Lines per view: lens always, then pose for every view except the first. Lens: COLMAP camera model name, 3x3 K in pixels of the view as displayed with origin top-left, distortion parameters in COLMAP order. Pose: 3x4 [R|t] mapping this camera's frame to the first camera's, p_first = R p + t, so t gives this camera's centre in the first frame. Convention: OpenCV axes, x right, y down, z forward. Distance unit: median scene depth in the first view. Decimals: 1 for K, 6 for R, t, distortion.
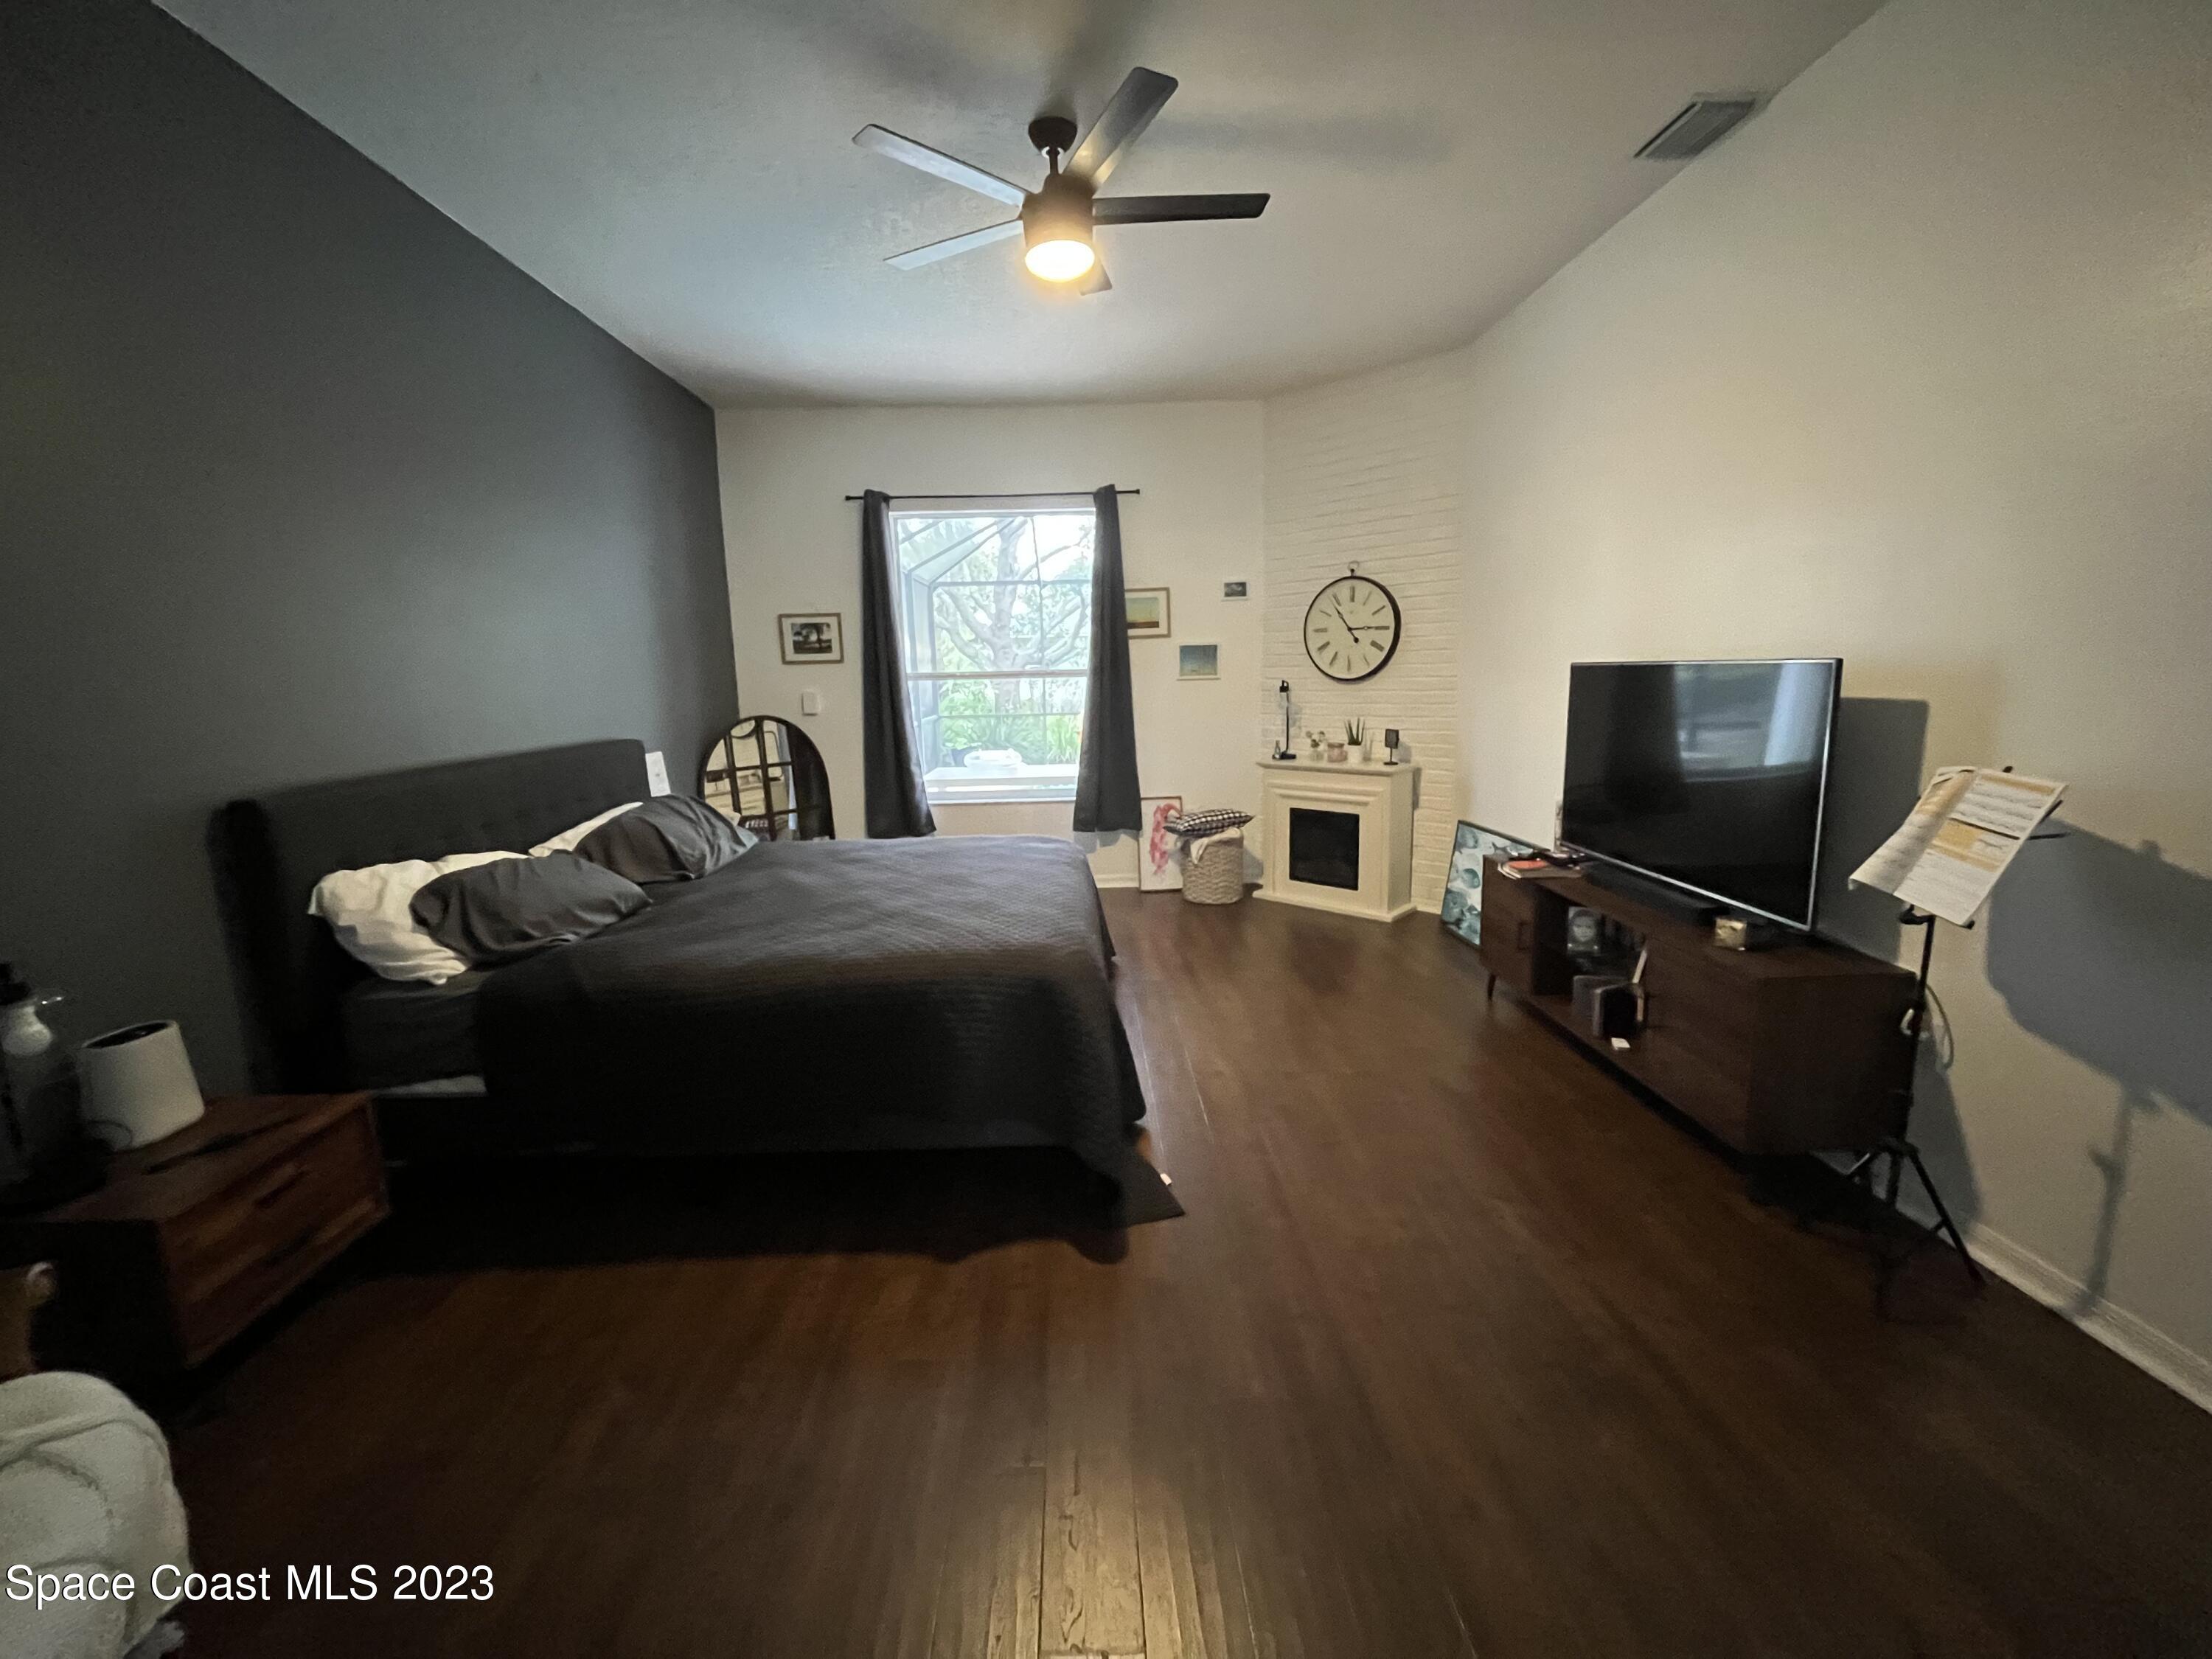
lens RADIAL K [[888.9, 0, 1105.5], [0, 888.9, 823.5], [0, 0, 1]] dist [0.002943, 0.000283]
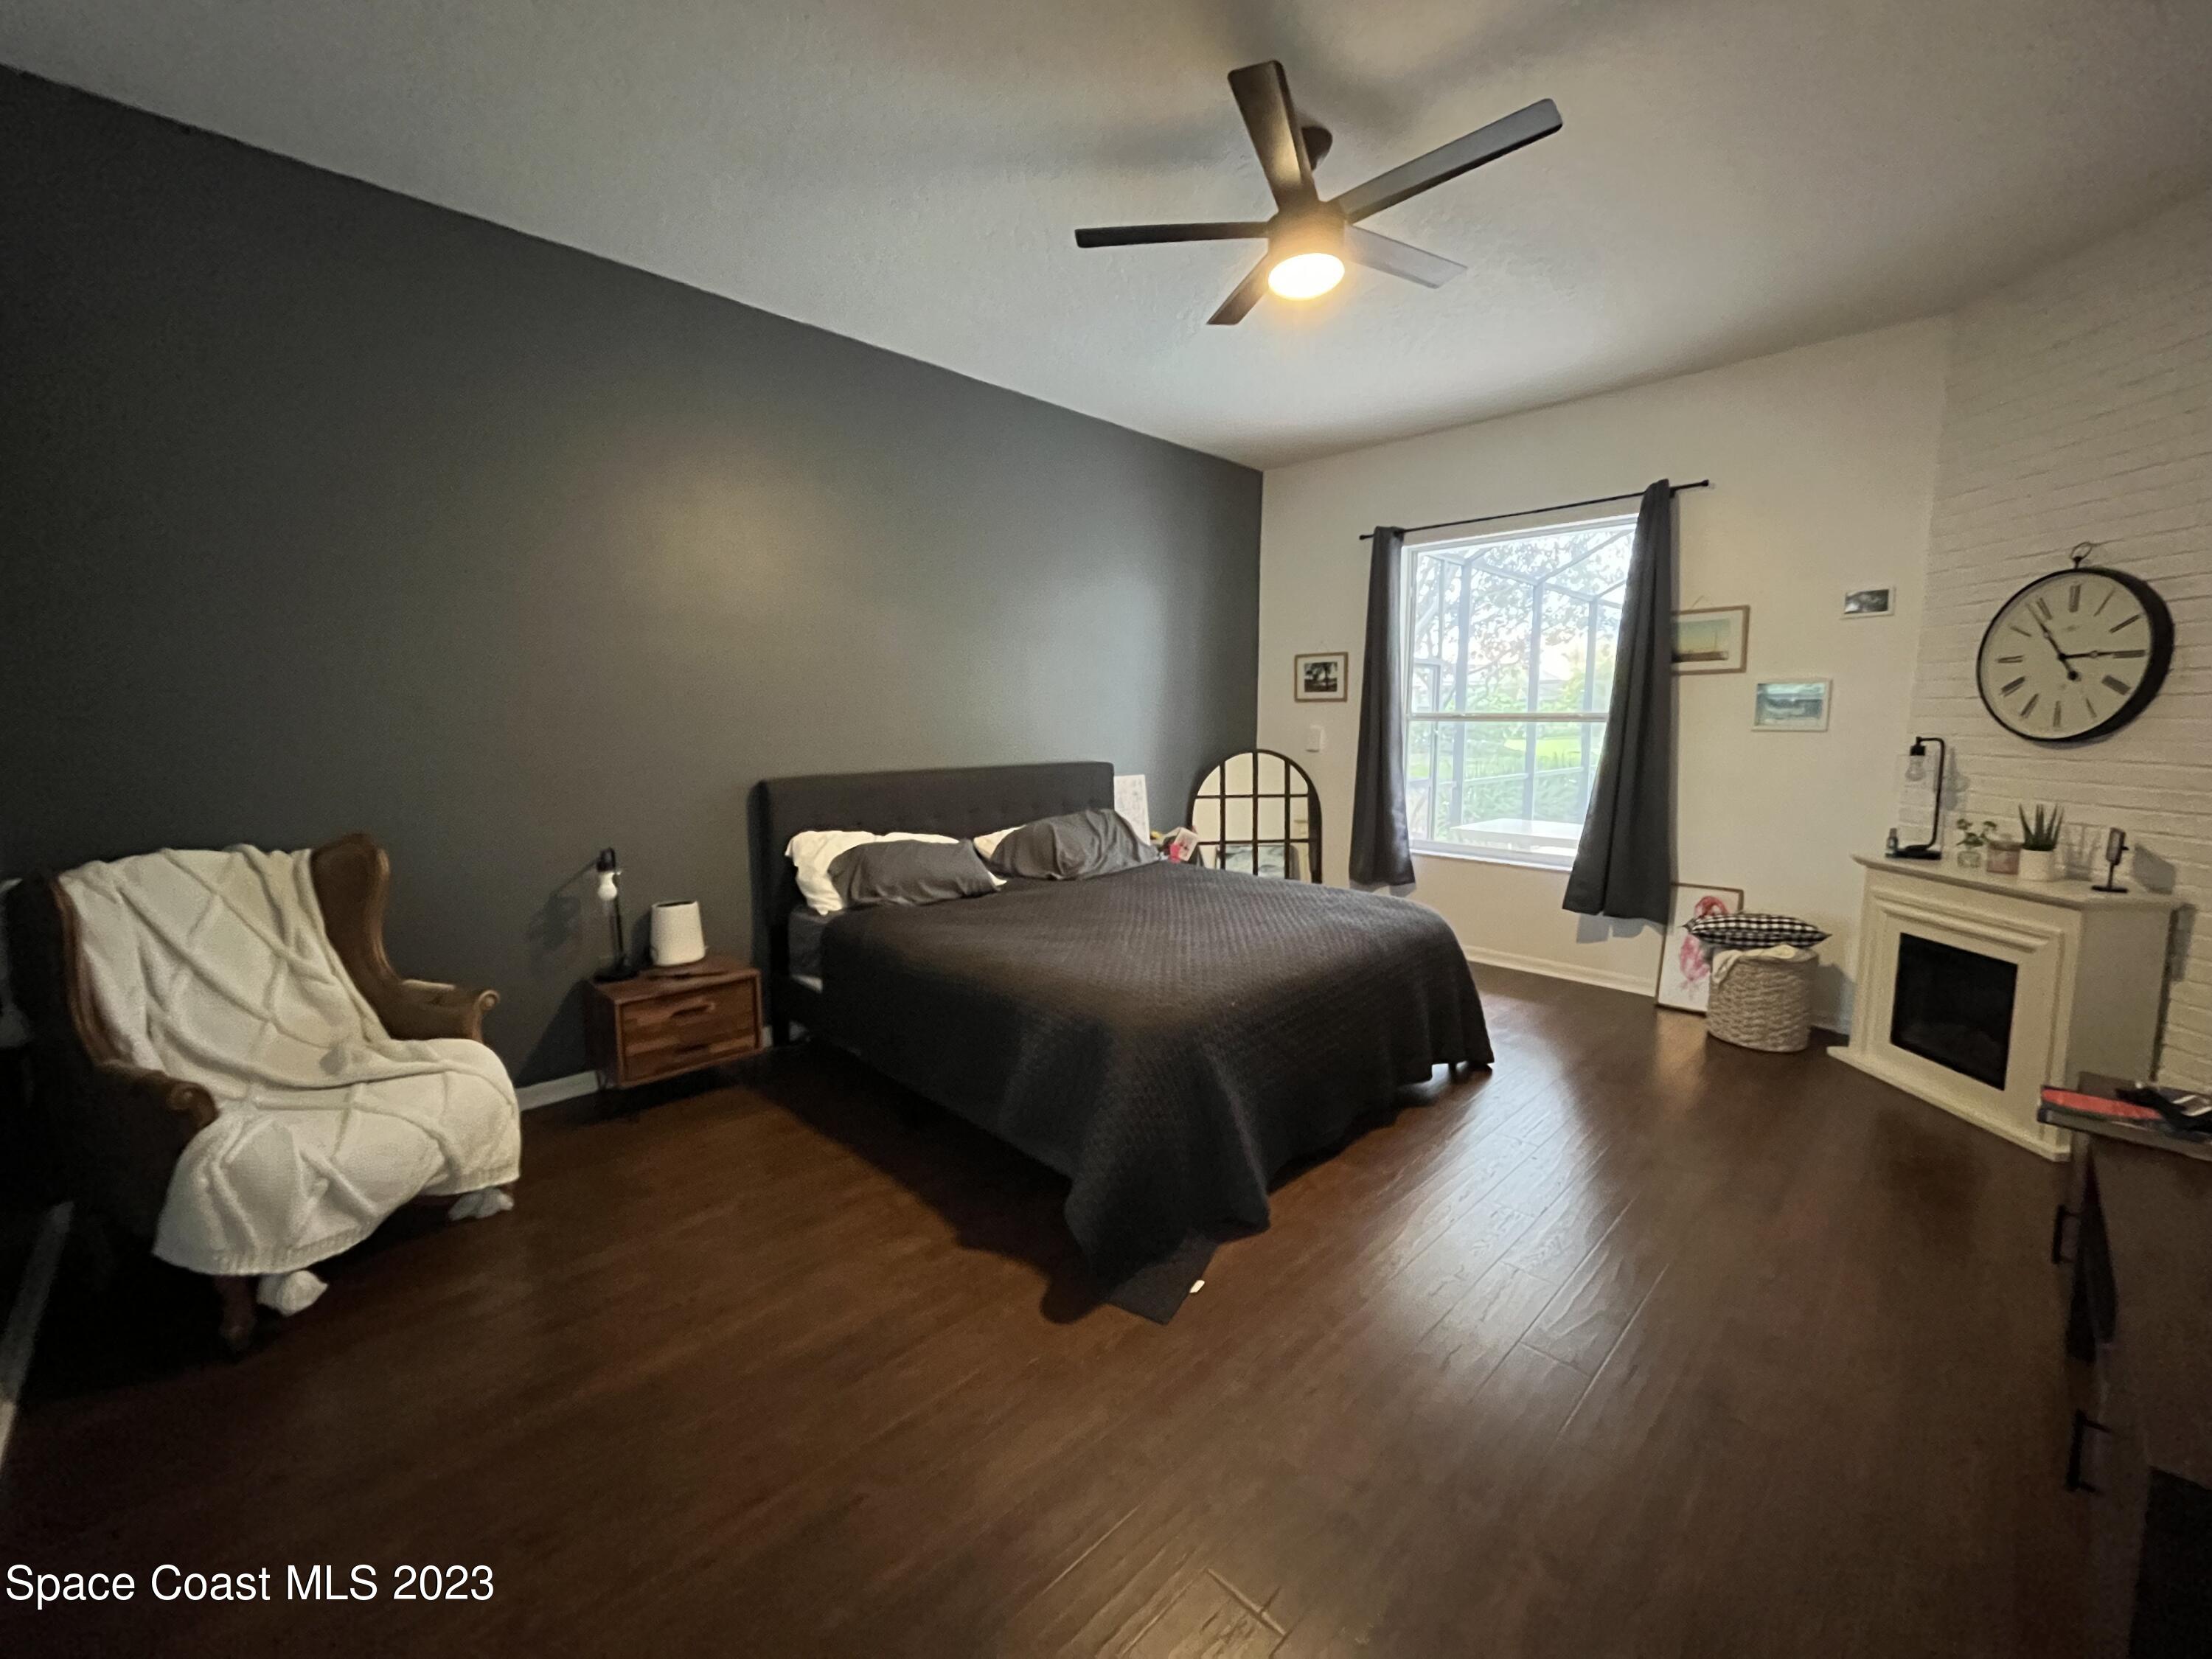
lens RADIAL K [[888.9, 0, 1101.0], [0, 888.9, 826.7], [0, 0, 1]] dist [0.002943, 0.000283]
pose [[0.682012, 0.116042, -0.722076, 0.270214], [-0.140430, 0.989738, 0.026419, -0.029789], [0.717732, 0.083383, 0.691309, 0.126608]]
